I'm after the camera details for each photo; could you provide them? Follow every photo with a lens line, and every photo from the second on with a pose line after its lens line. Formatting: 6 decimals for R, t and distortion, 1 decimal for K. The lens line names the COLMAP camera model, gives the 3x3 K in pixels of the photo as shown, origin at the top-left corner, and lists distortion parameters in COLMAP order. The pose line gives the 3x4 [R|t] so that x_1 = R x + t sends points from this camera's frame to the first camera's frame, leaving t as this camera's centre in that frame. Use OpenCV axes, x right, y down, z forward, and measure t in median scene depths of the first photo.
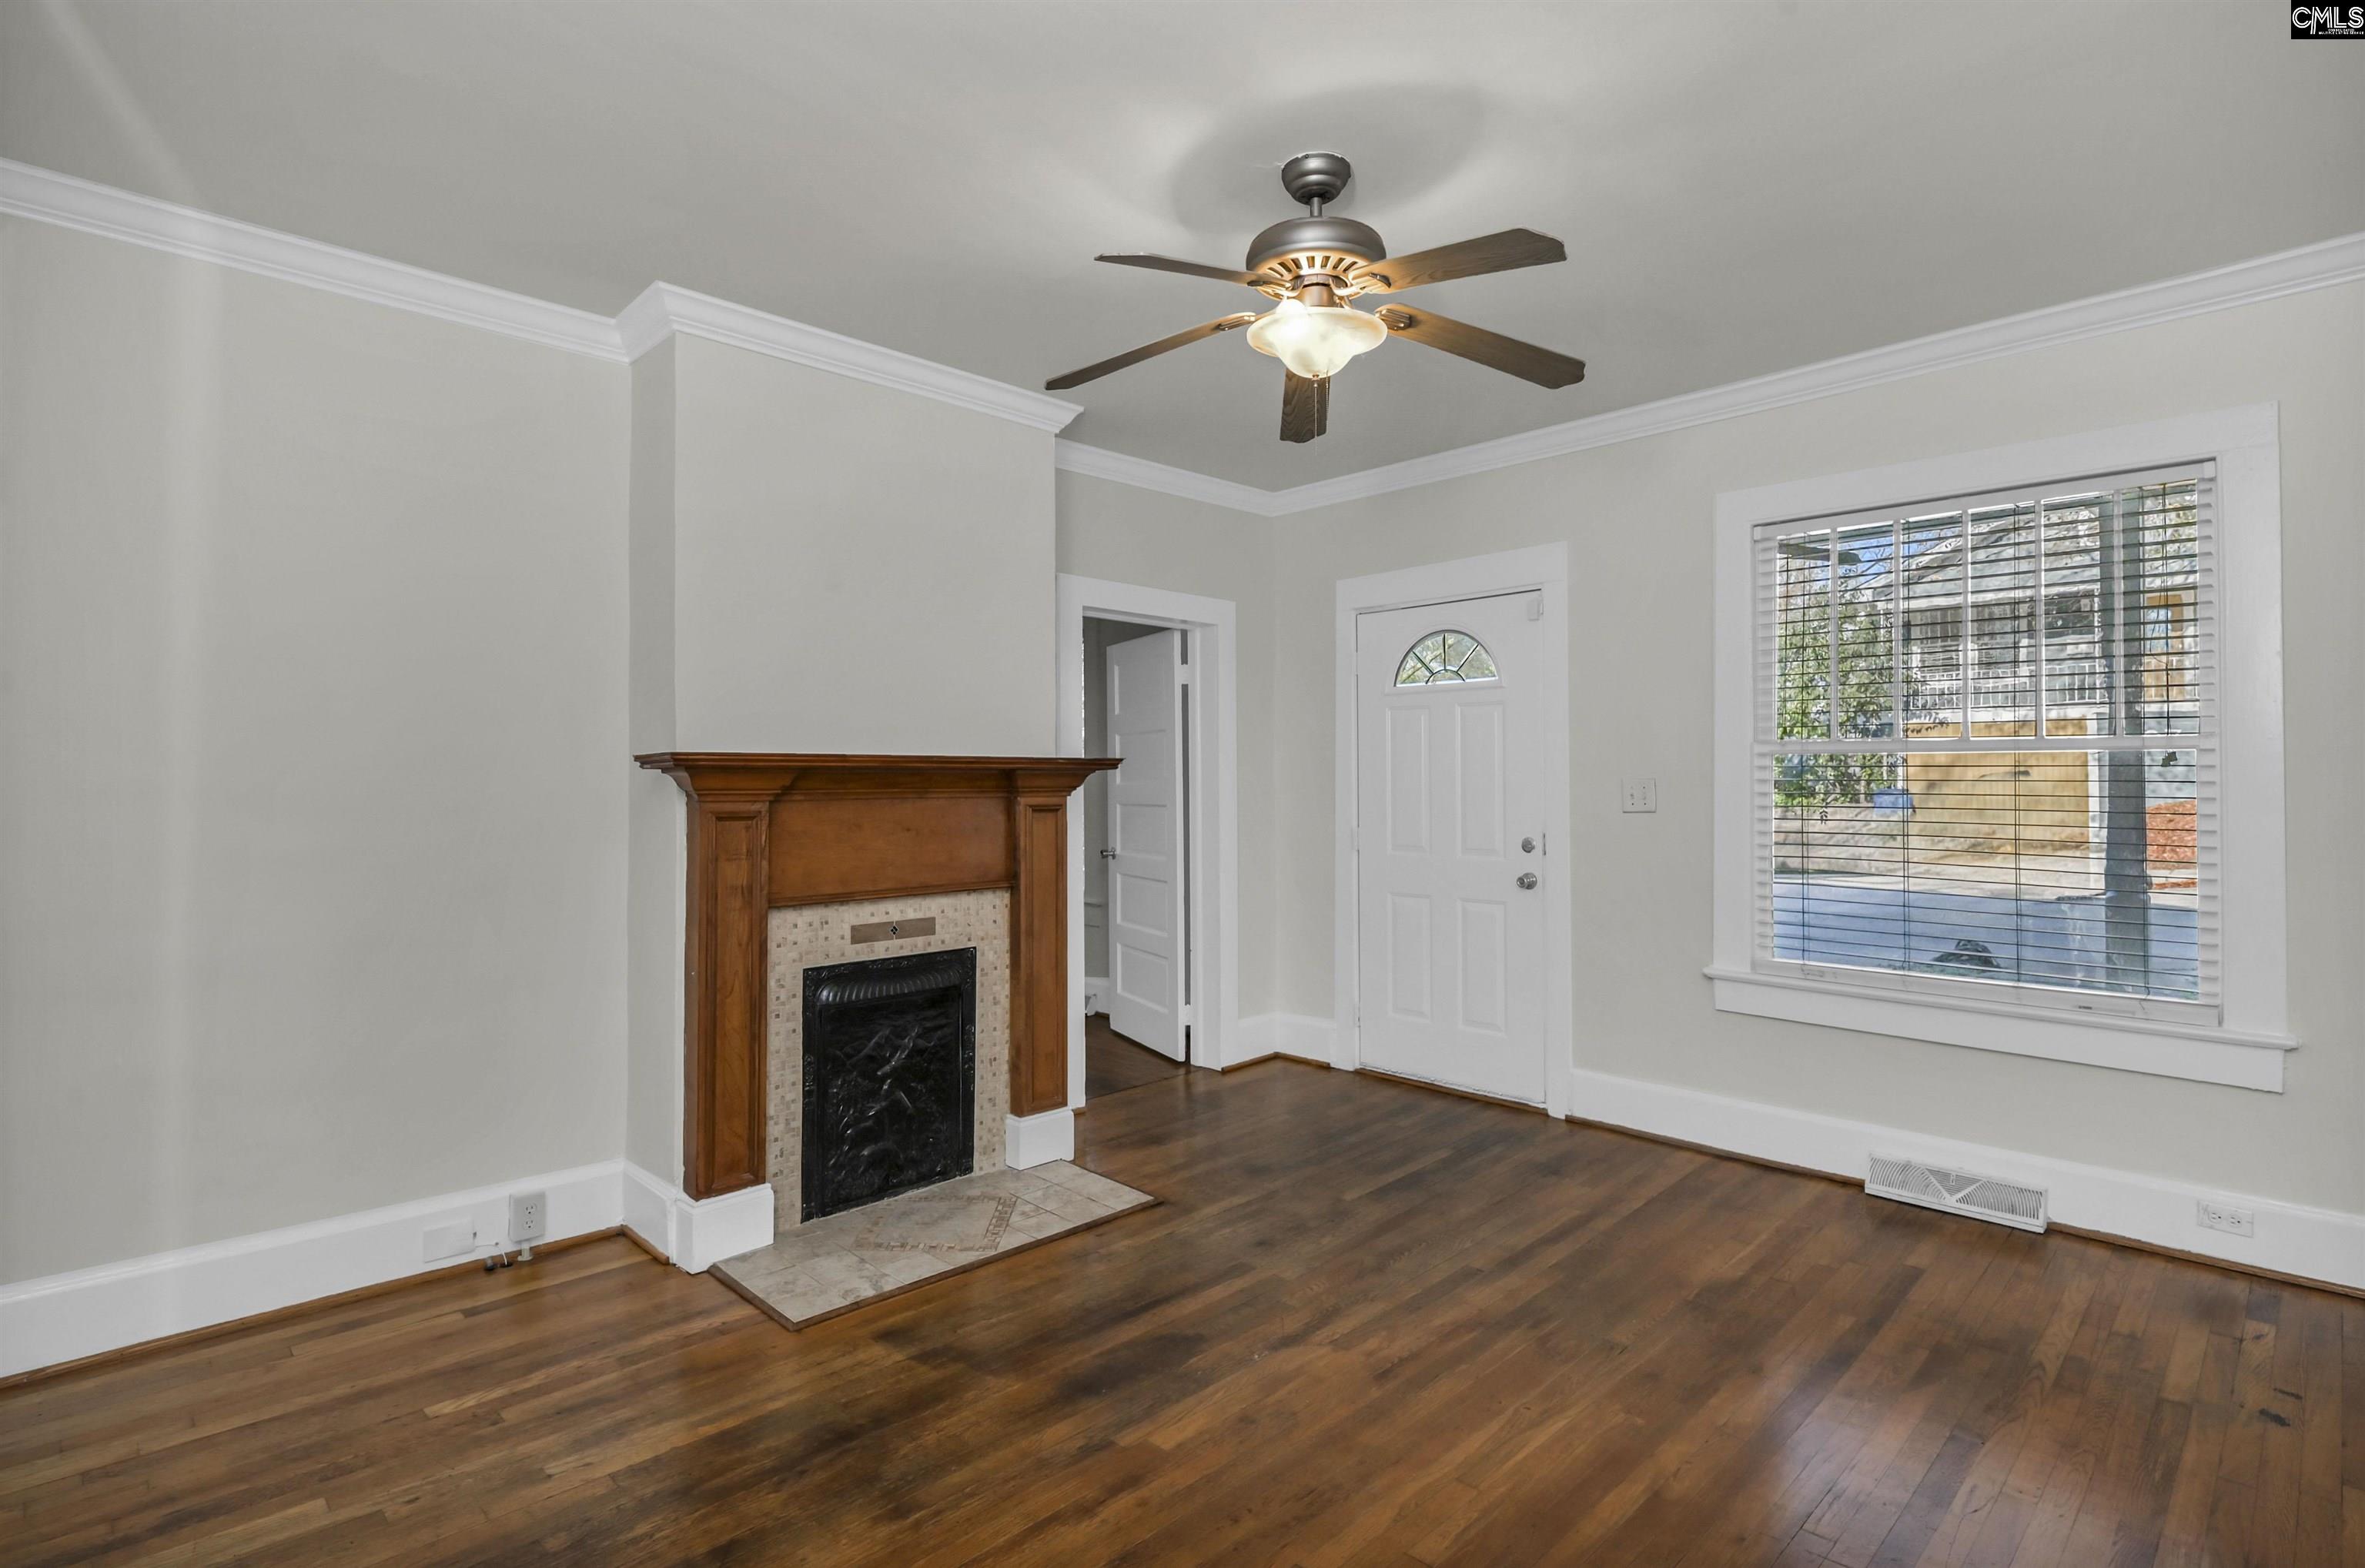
lens RADIAL K [[1173.3, 0, 1176.5], [0, 1173.3, 759.2], [0, 0, 1]] dist [0.002612, -0.009897]
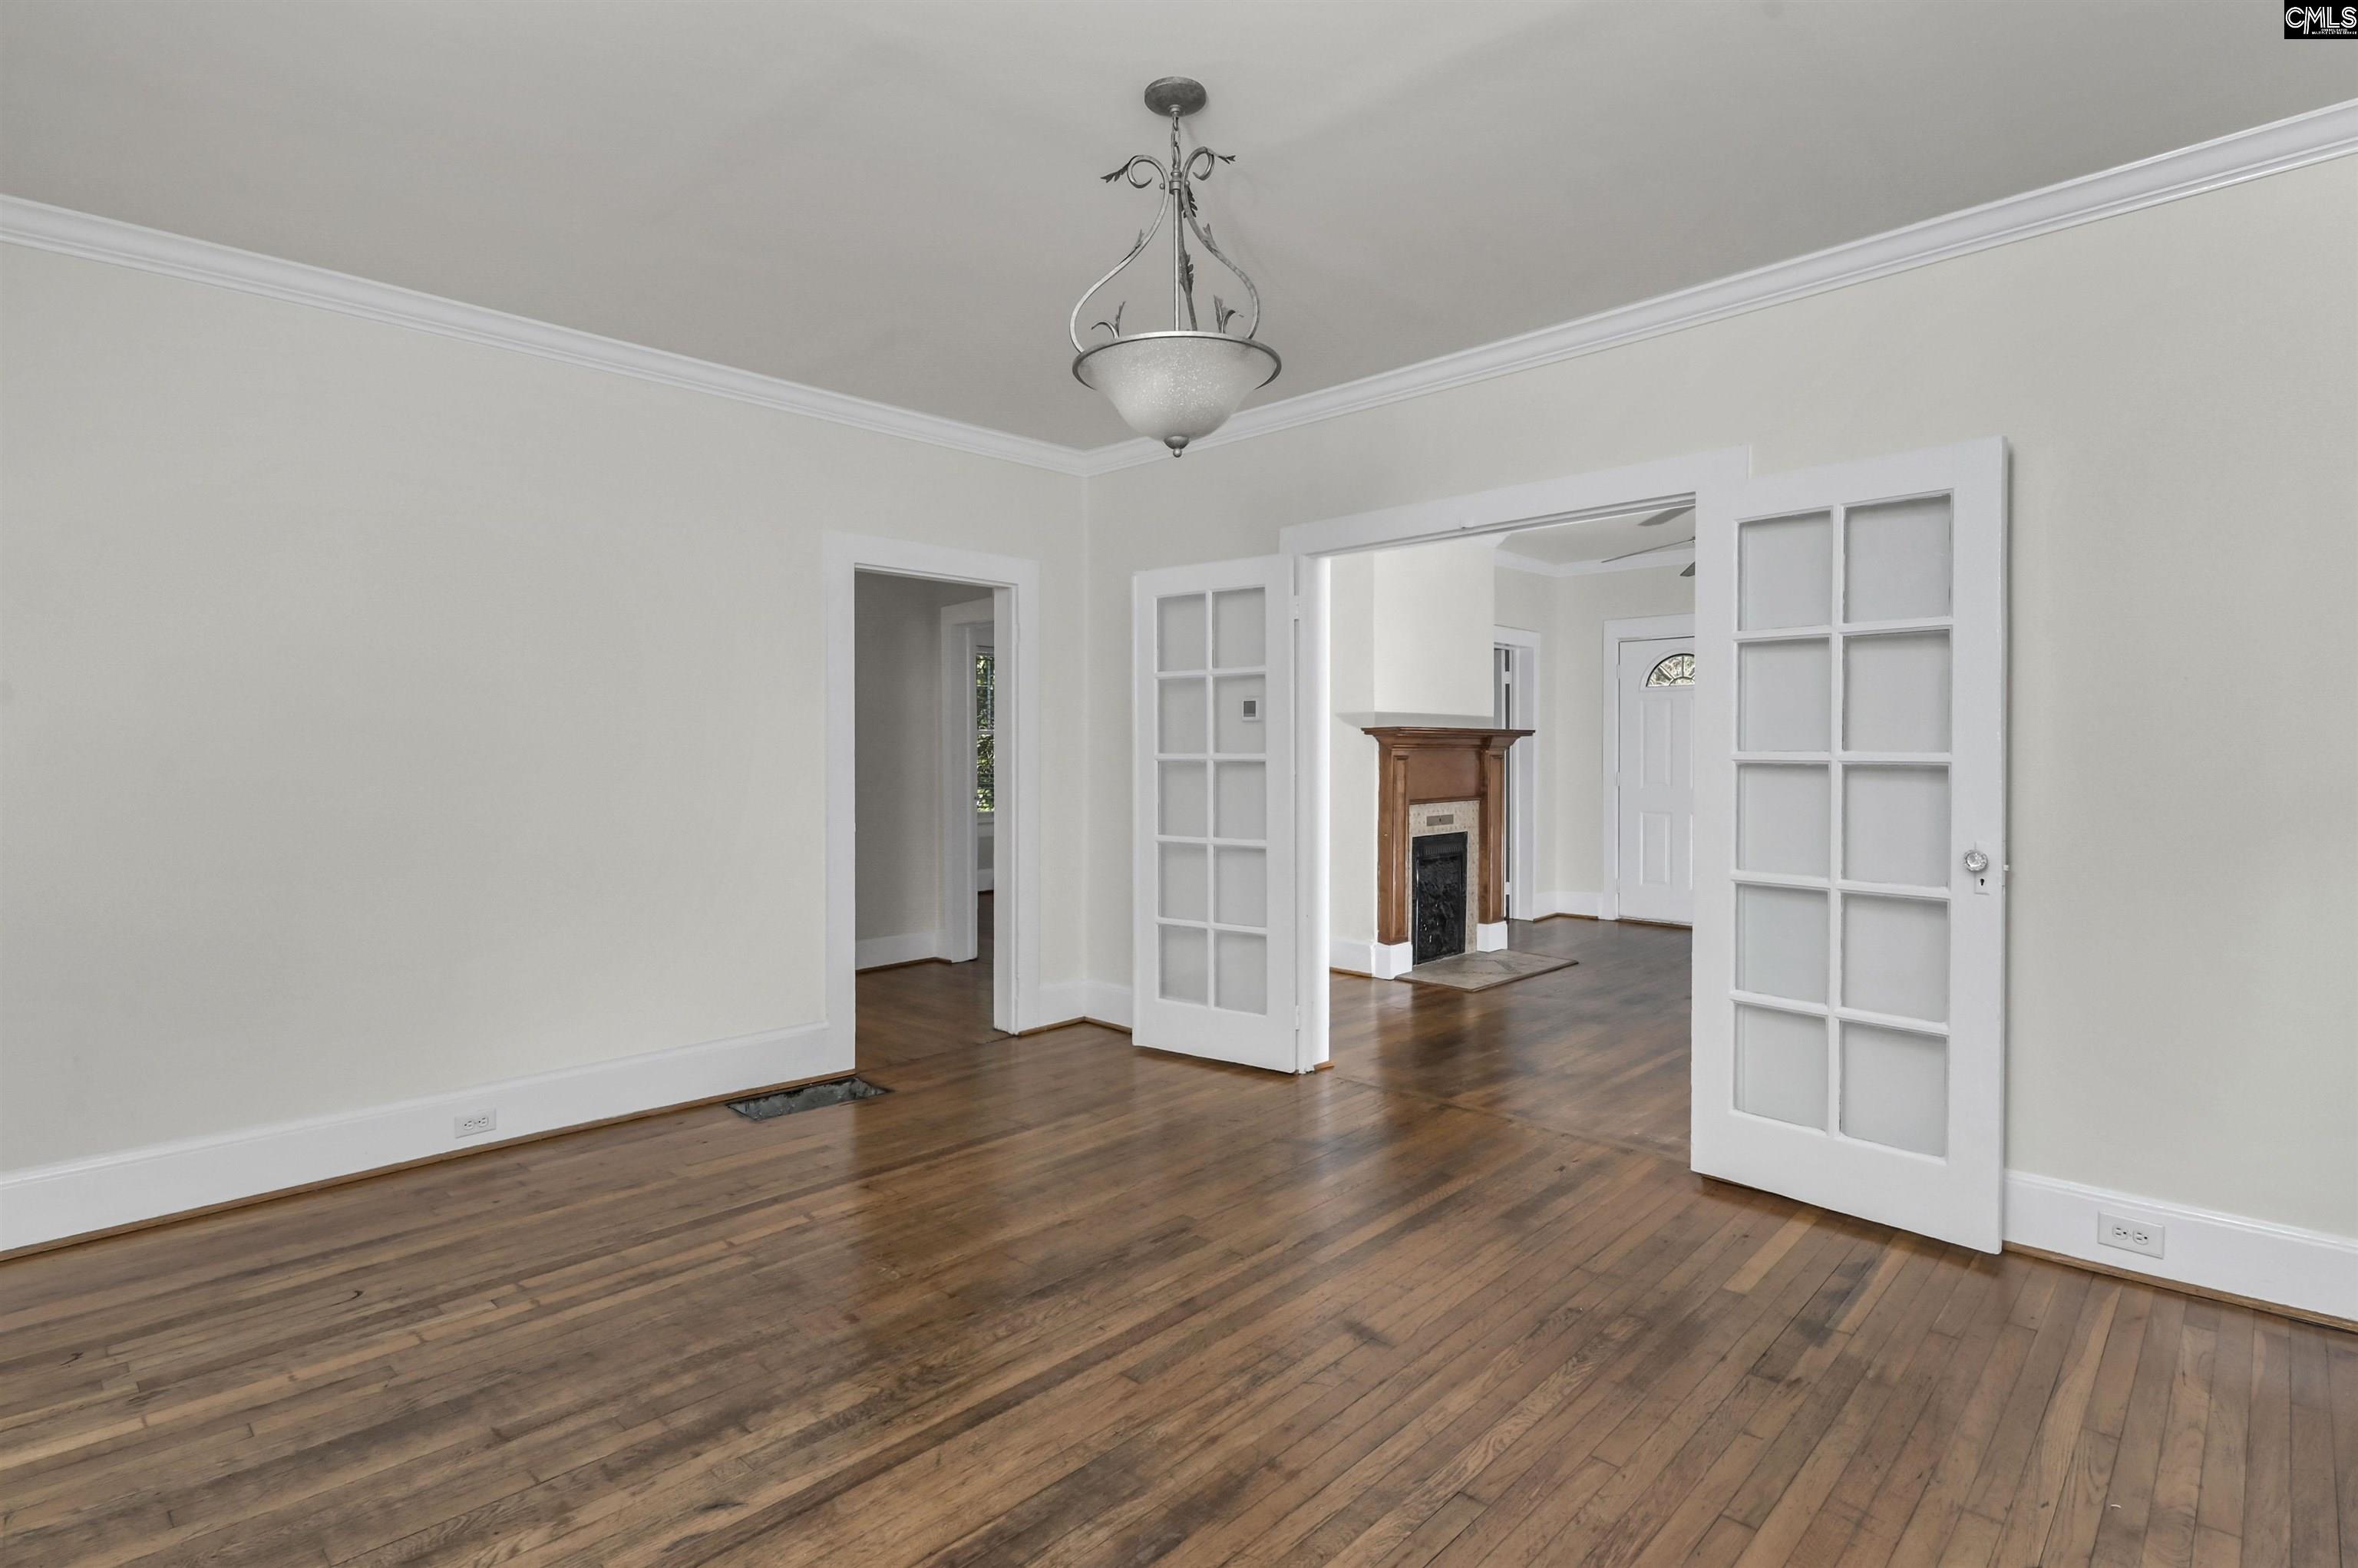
lens RADIAL K [[1164.2, 0, 1169.4], [0, 1164.2, 771.7], [0, 0, 1]] dist [0.002812, -0.010077]
pose [[0.999852, 0.006373, 0.015965, -0.729721], [-0.006966, 0.999278, 0.037346, 0.000454], [-0.015715, -0.037451, 0.999175, -0.897982]]
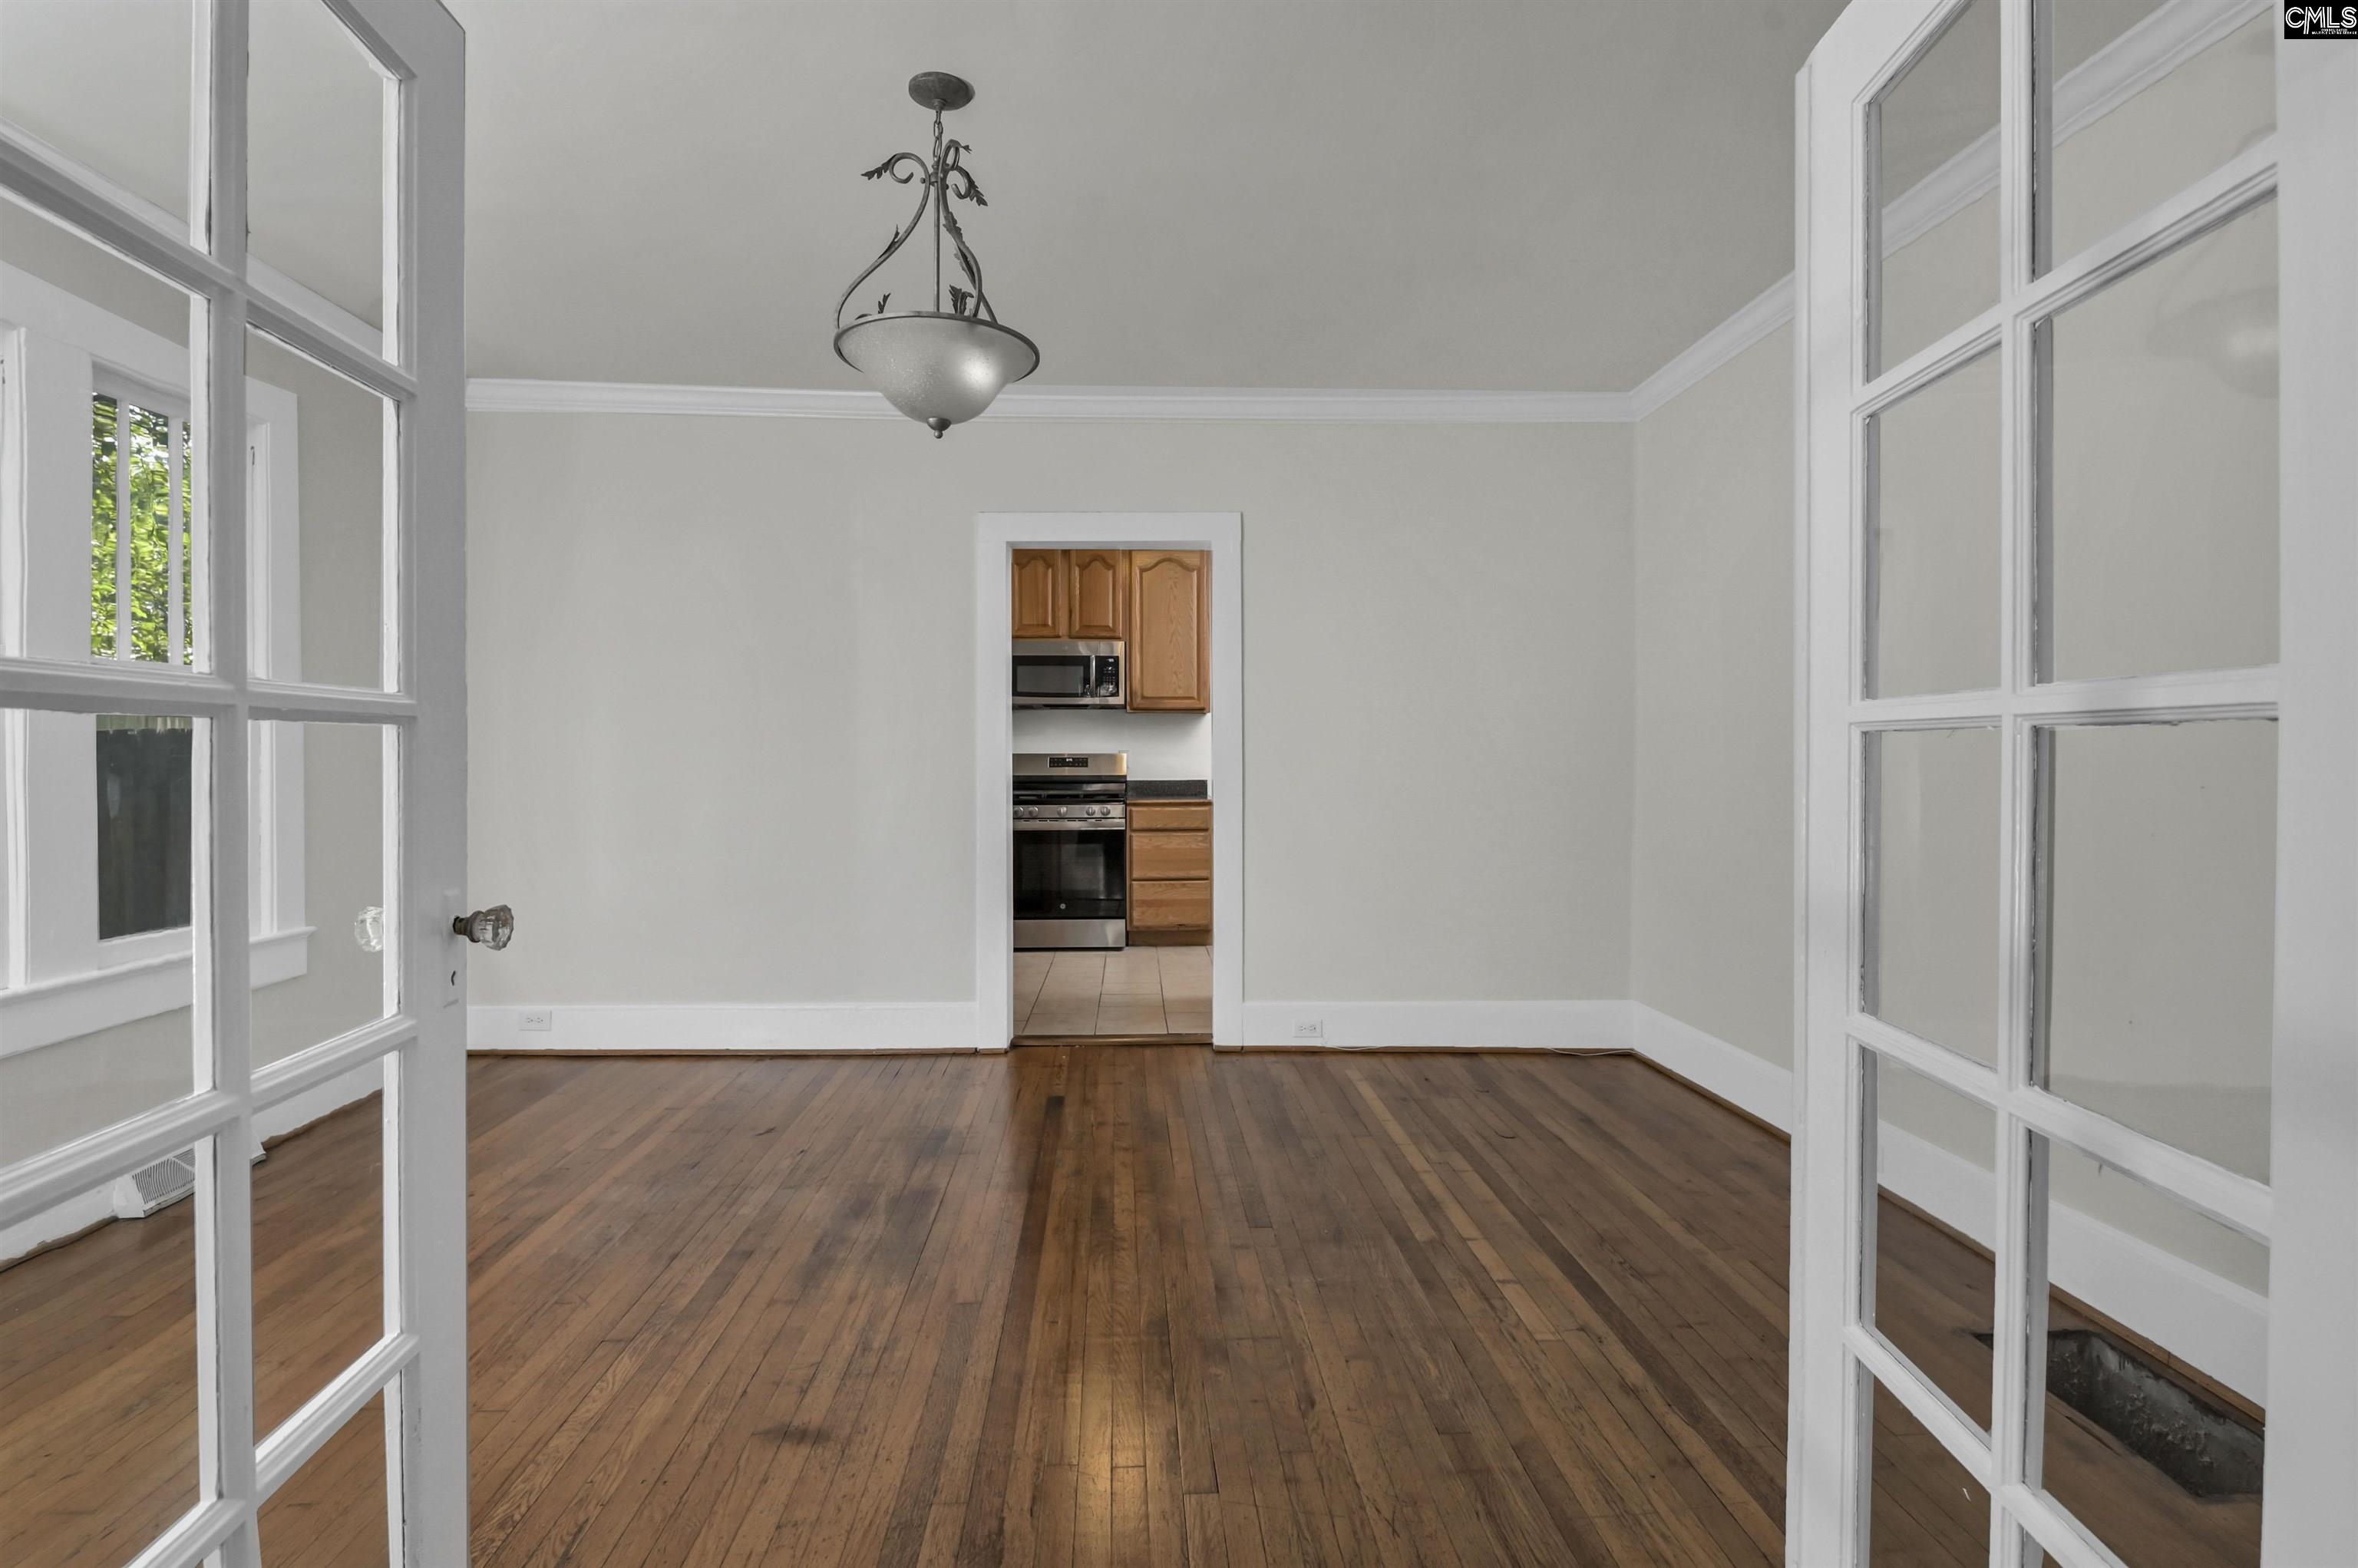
lens RADIAL K [[1150.3, 0, 1176.3], [0, 1150.3, 767.2], [0, 0, 1]] dist [0.000870, -0.010697]
pose [[-0.671187, 0.015564, -0.741125, -0.312181], [0.018903, 0.999814, 0.003878, 0.038876], [0.741047, -0.011407, -0.671356, 0.305705]]
